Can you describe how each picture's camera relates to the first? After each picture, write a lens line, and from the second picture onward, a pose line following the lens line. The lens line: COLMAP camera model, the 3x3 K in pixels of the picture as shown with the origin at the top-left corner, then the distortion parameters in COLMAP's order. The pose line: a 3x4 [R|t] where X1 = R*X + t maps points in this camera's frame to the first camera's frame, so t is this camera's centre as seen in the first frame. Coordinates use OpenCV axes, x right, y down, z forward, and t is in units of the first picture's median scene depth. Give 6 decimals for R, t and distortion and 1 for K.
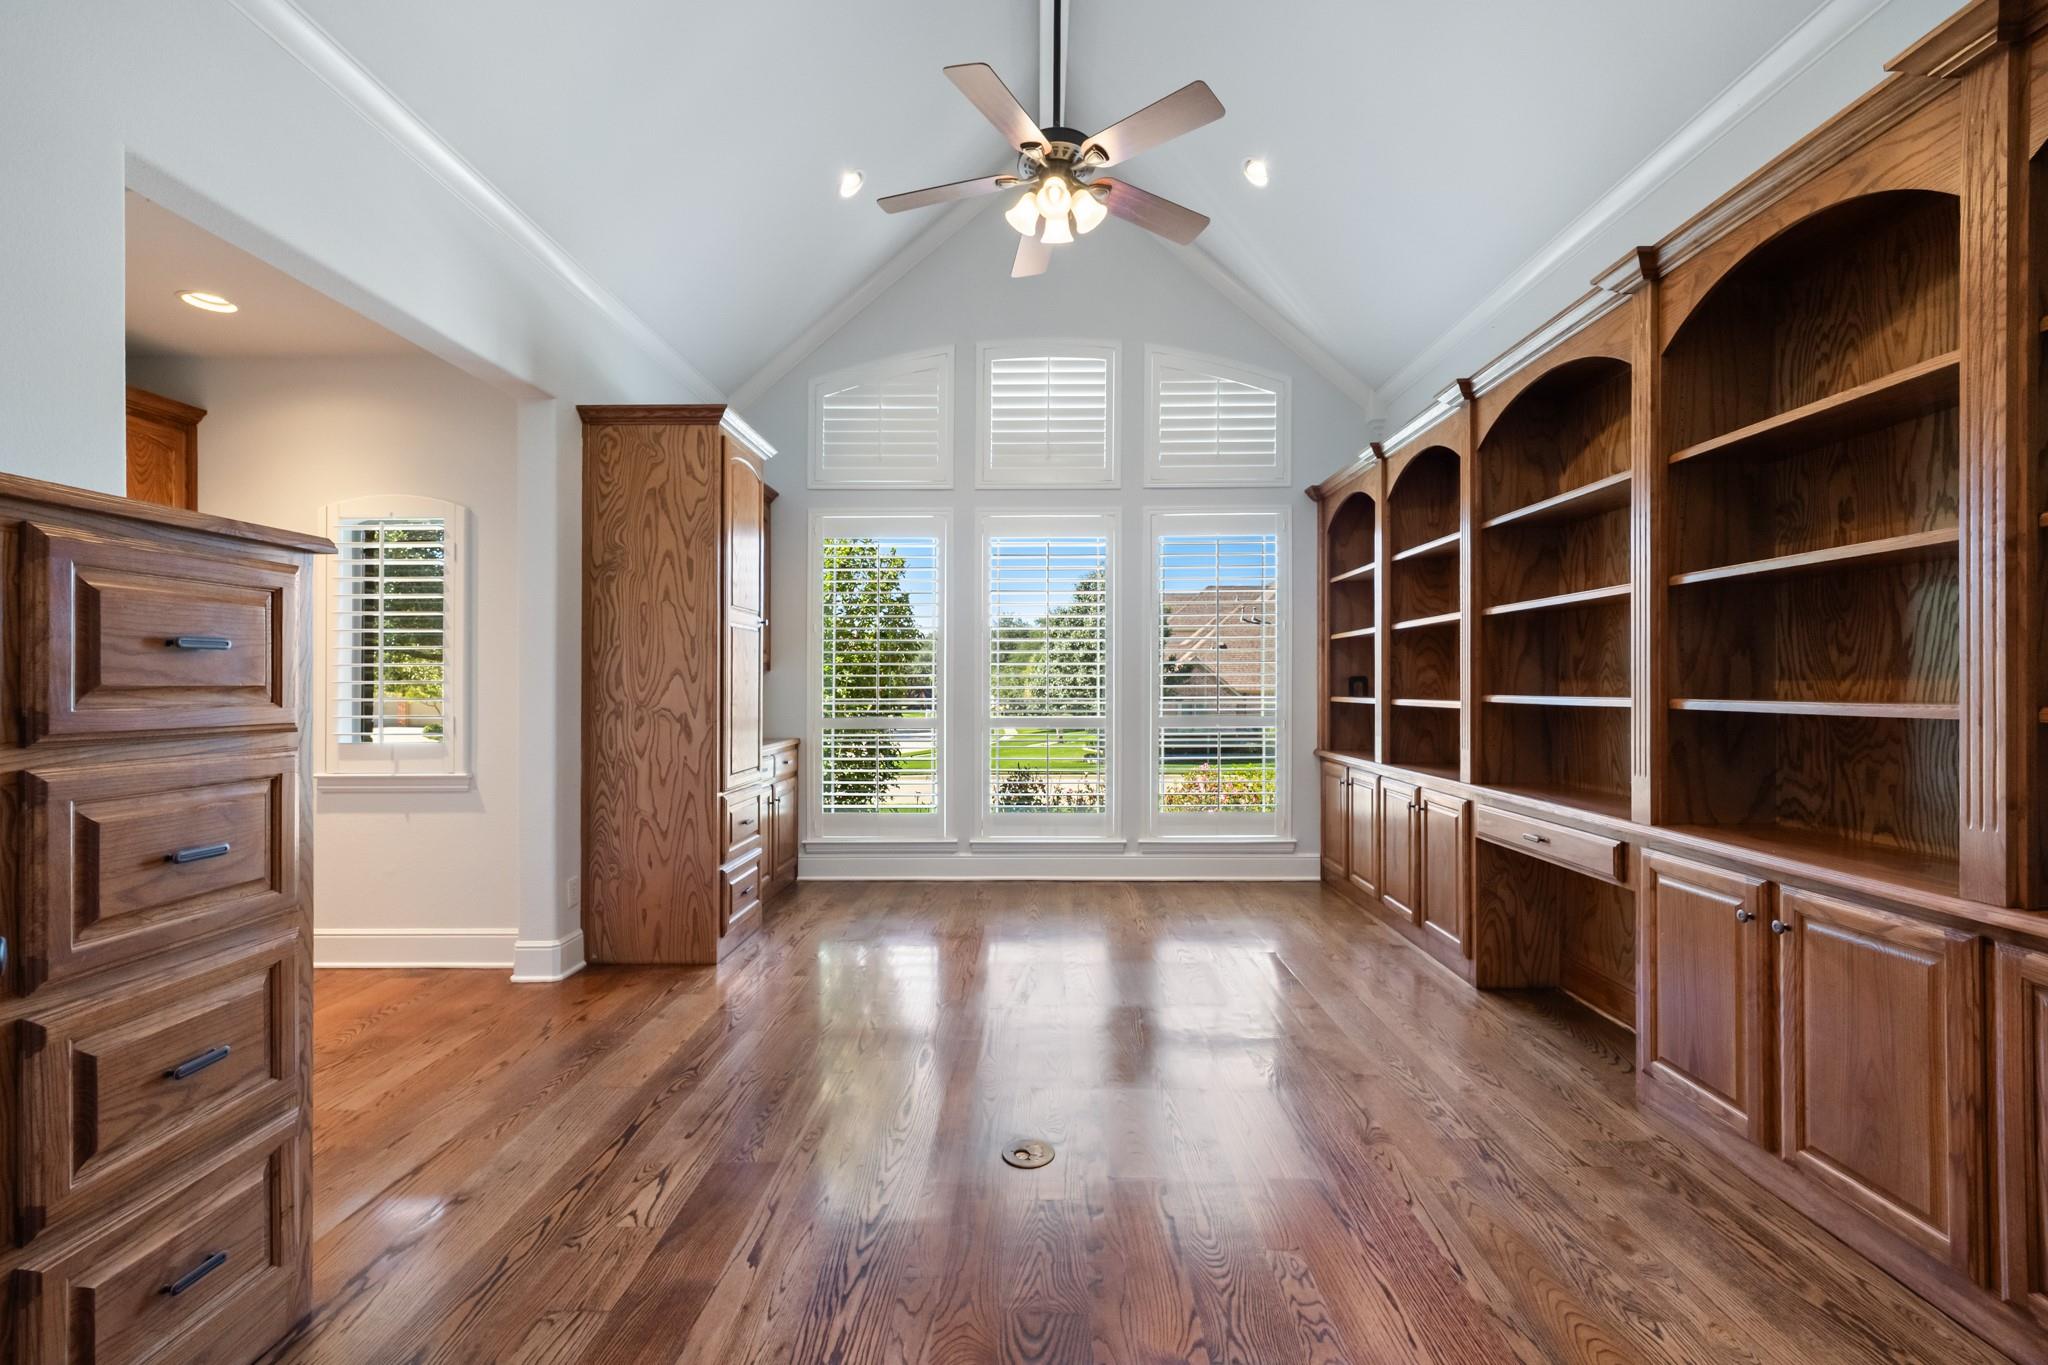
lens RADIAL K [[808.9, 0, 1053.2], [0, 808.9, 689.2], [0, 0, 1]] dist [0.000871, 0.000793]
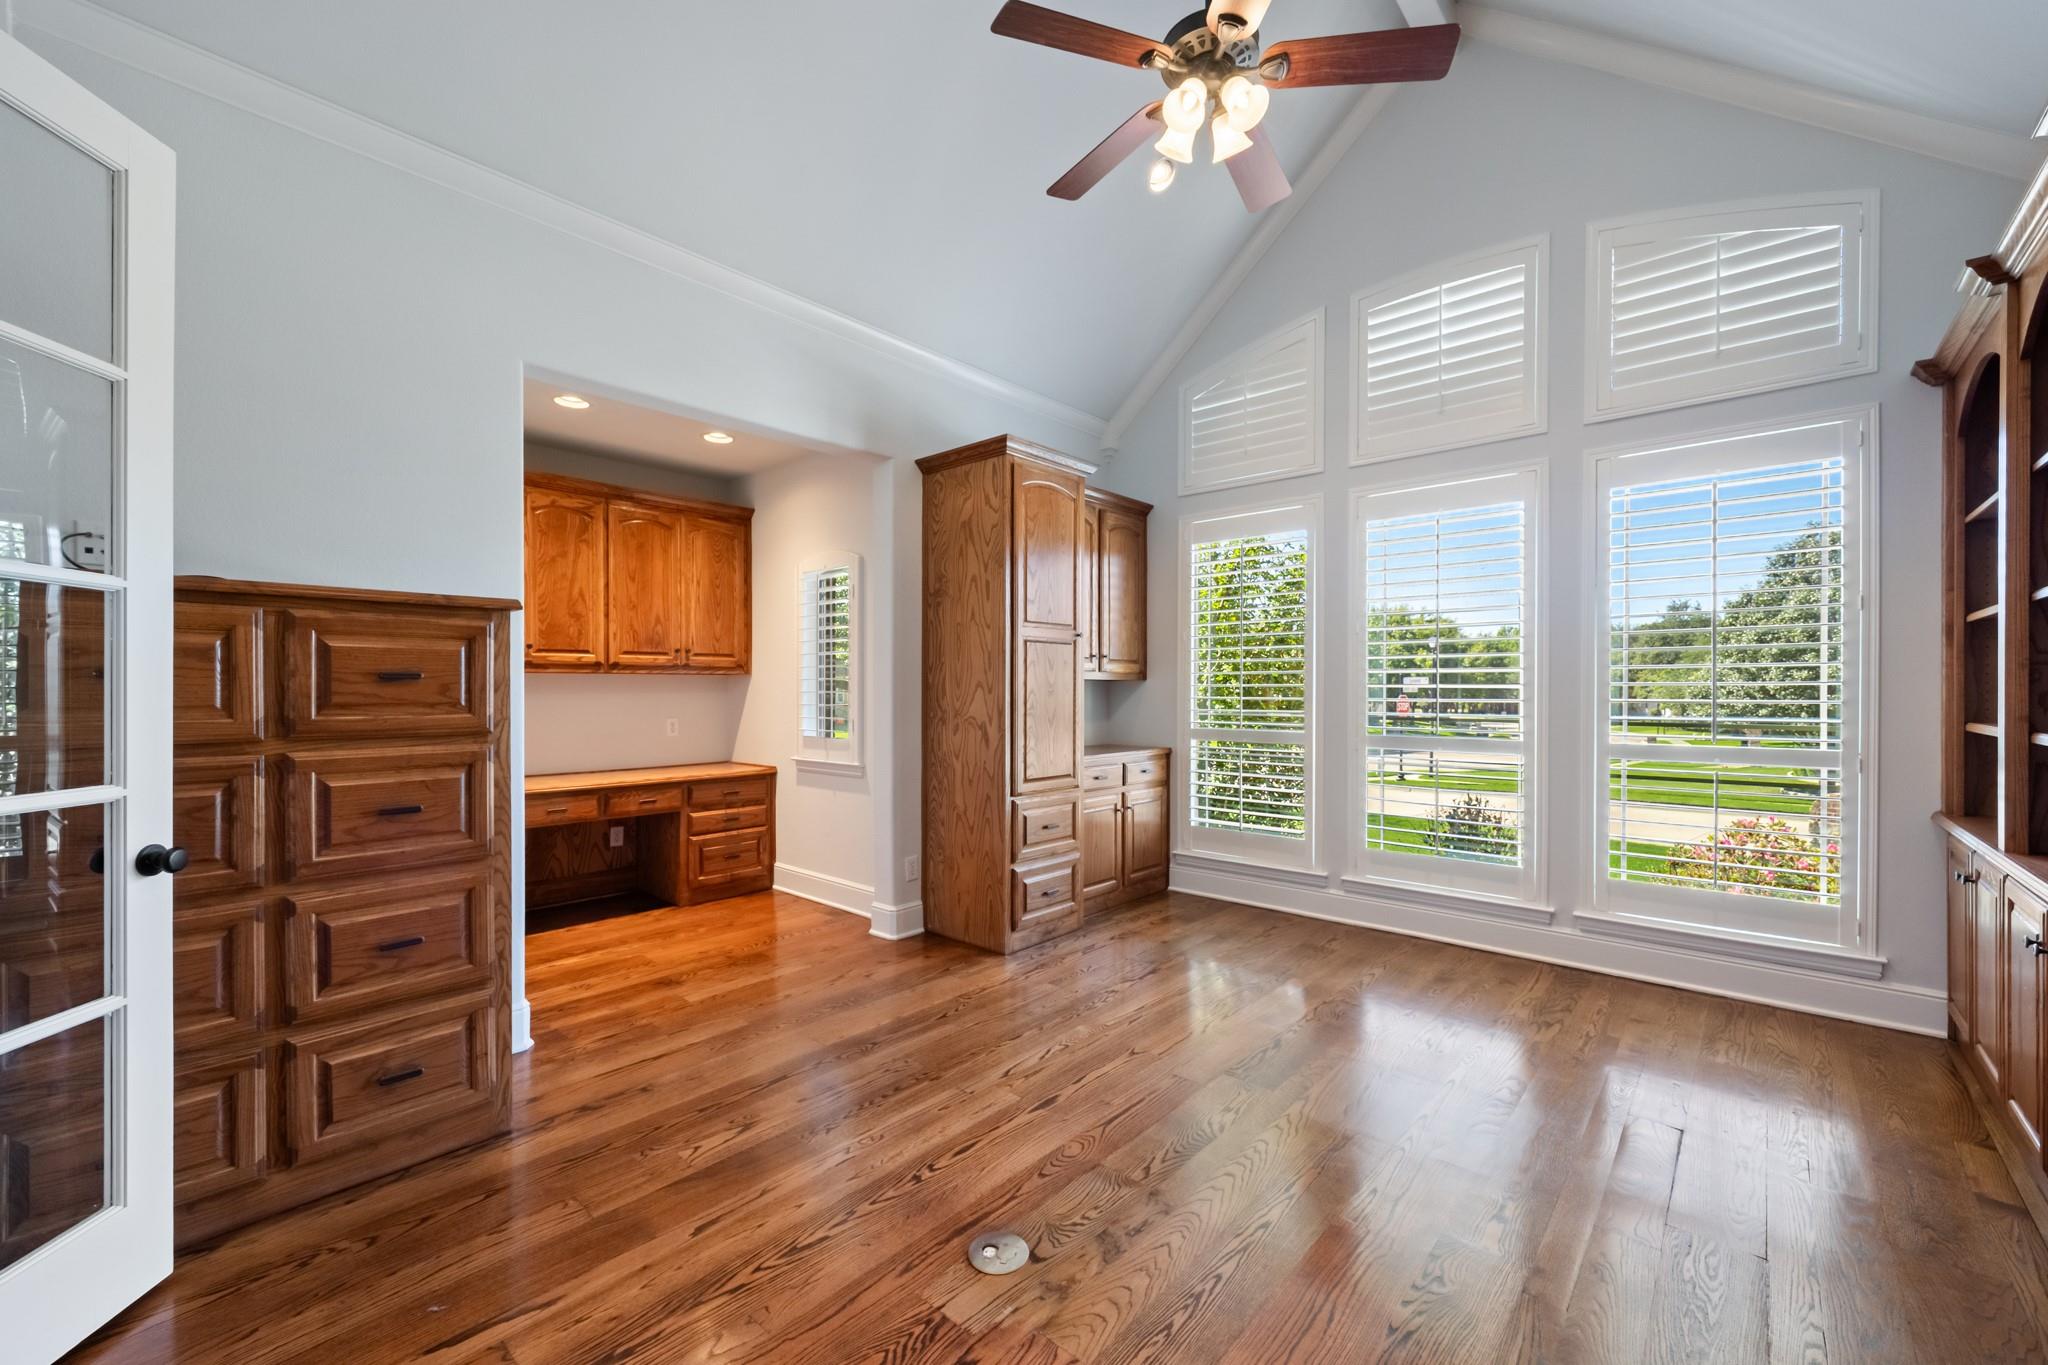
lens RADIAL K [[808.9, 0, 1072.7], [0, 808.9, 691.6], [0, 0, 1]] dist [0.000871, 0.000793]
pose [[0.764409, 0.006072, -0.644703, 0.353262], [-0.006750, 0.999976, 0.001415, -0.013763], [0.644697, 0.003270, 0.764432, 0.238843]]
